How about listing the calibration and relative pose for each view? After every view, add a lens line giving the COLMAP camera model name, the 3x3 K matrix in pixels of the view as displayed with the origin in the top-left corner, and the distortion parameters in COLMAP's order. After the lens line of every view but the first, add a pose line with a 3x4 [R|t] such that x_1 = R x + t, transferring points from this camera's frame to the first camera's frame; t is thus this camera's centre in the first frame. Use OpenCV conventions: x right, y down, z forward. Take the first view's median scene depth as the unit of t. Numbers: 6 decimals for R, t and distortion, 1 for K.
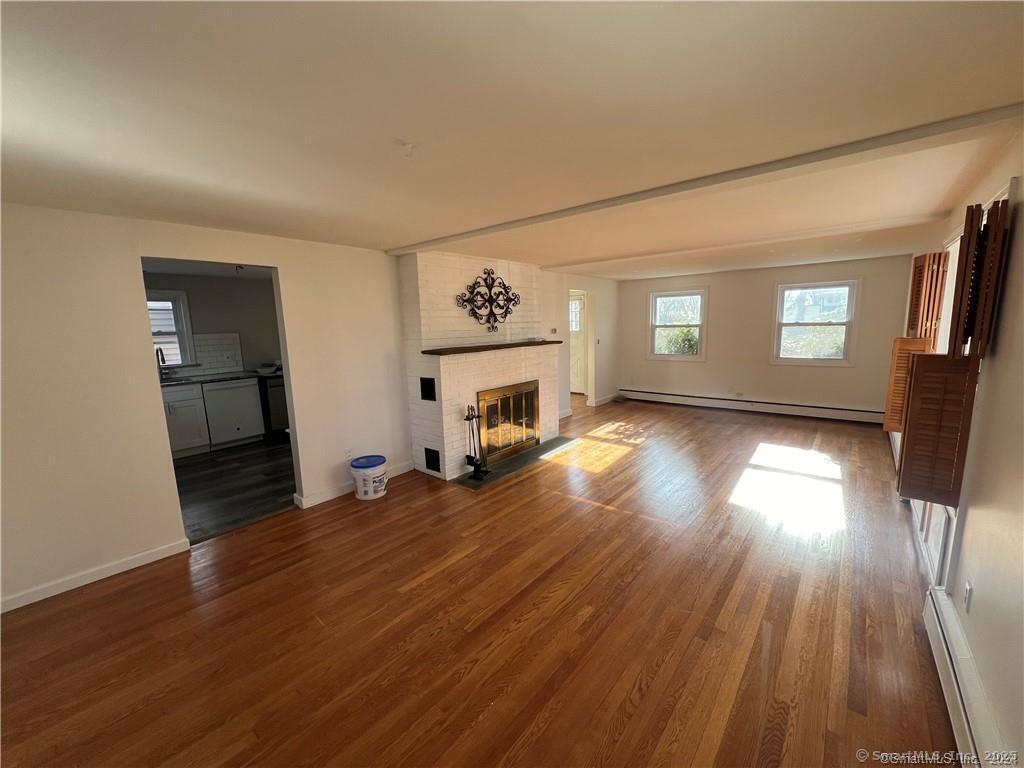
lens RADIAL K [[408.3, 0, 510.0], [0, 408.3, 385.5], [0, 0, 1]] dist [-0.002311, -0.000121]
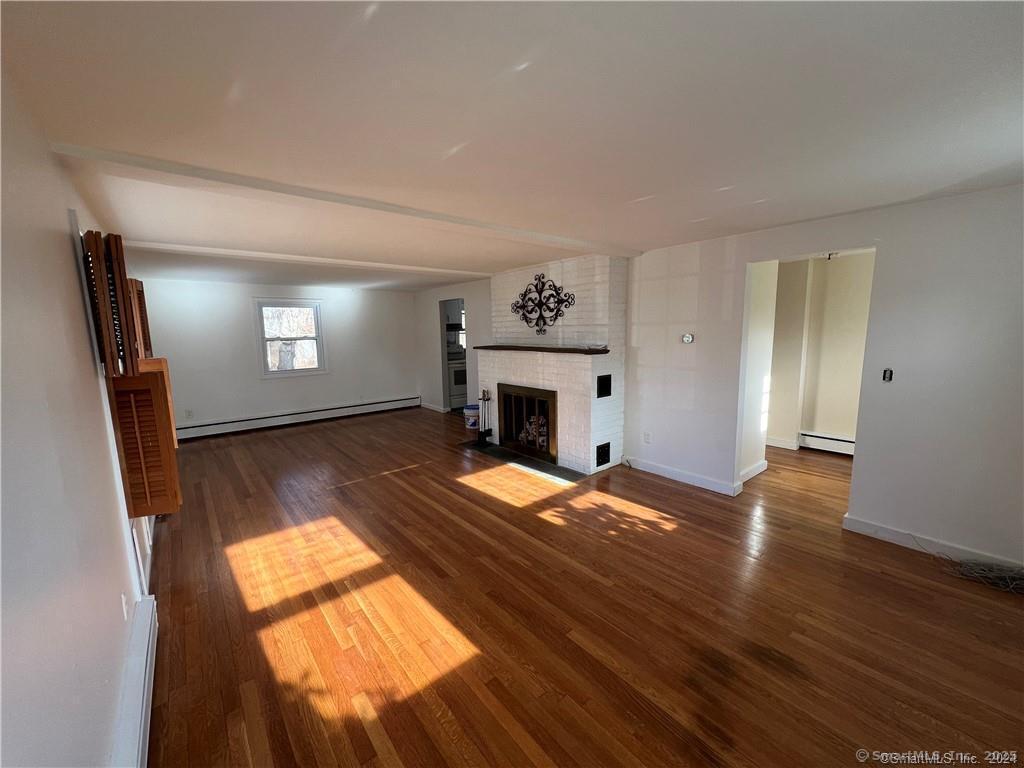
lens RADIAL K [[408.3, 0, 512.4], [0, 408.3, 386.2], [0, 0, 1]] dist [-0.002311, -0.000121]
pose [[-0.172708, 0.165488, -0.970971, 1.001663], [-0.130275, 0.973286, 0.189055, -0.191541], [0.976320, 0.159145, -0.146536, 1.109082]]
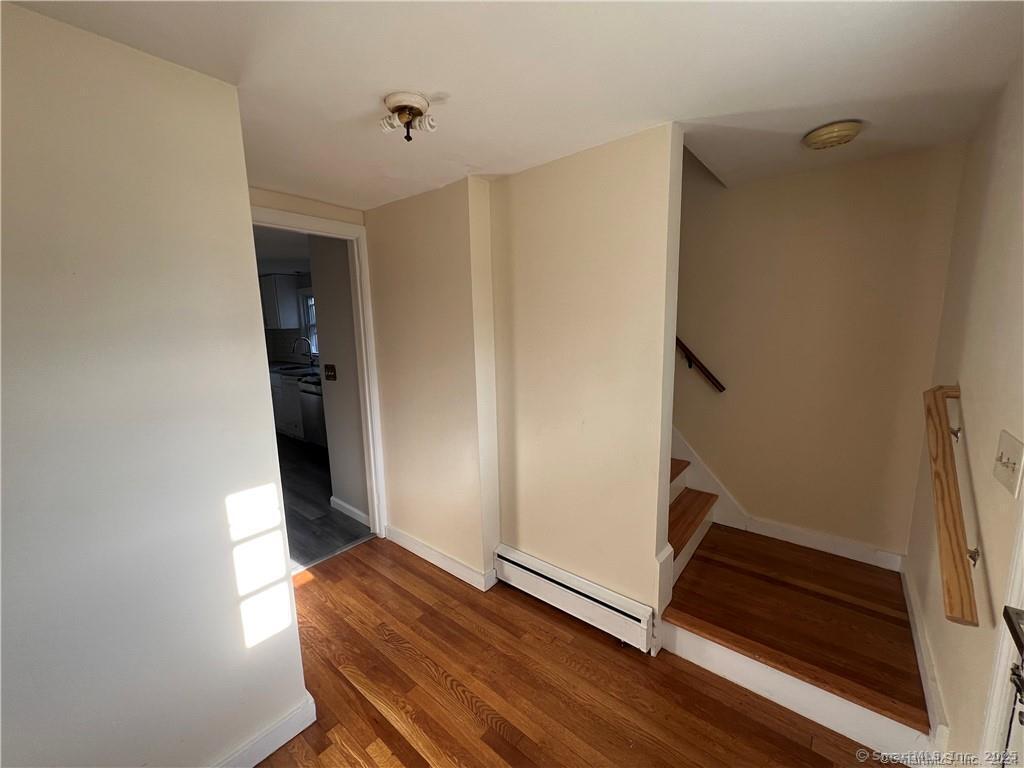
lens RADIAL K [[407.6, 0, 513.4], [0, 407.6, 387.0], [0, 0, 1]] dist [-0.000871, -0.000096]
pose [[0.018186, 0.180171, -0.983467, 0.321335], [-0.139471, 0.974470, 0.175943, -0.264822], [0.990059, 0.133966, 0.042850, 1.677317]]
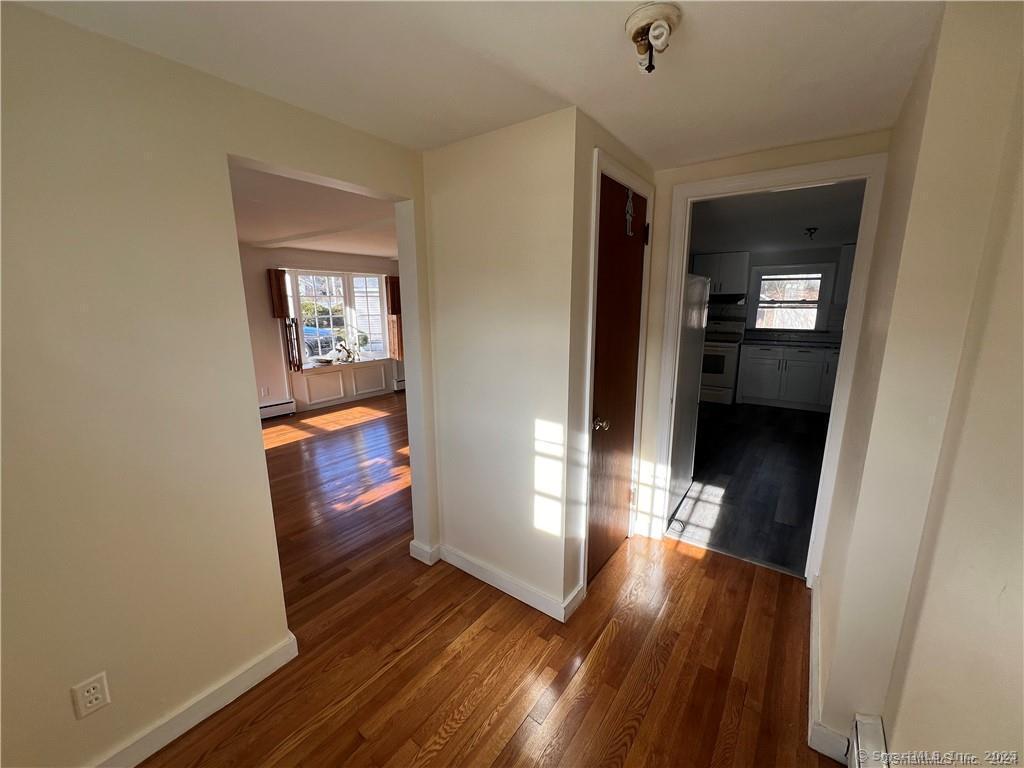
lens RADIAL K [[408.3, 0, 513.9], [0, 408.3, 382.4], [0, 0, 1]] dist [-0.002311, -0.000121]
pose [[-0.997092, 0.043861, -0.062321, 0.100364], [0.020011, 0.939768, 0.341225, -0.290406], [0.073534, 0.338986, -0.937913, 1.874706]]
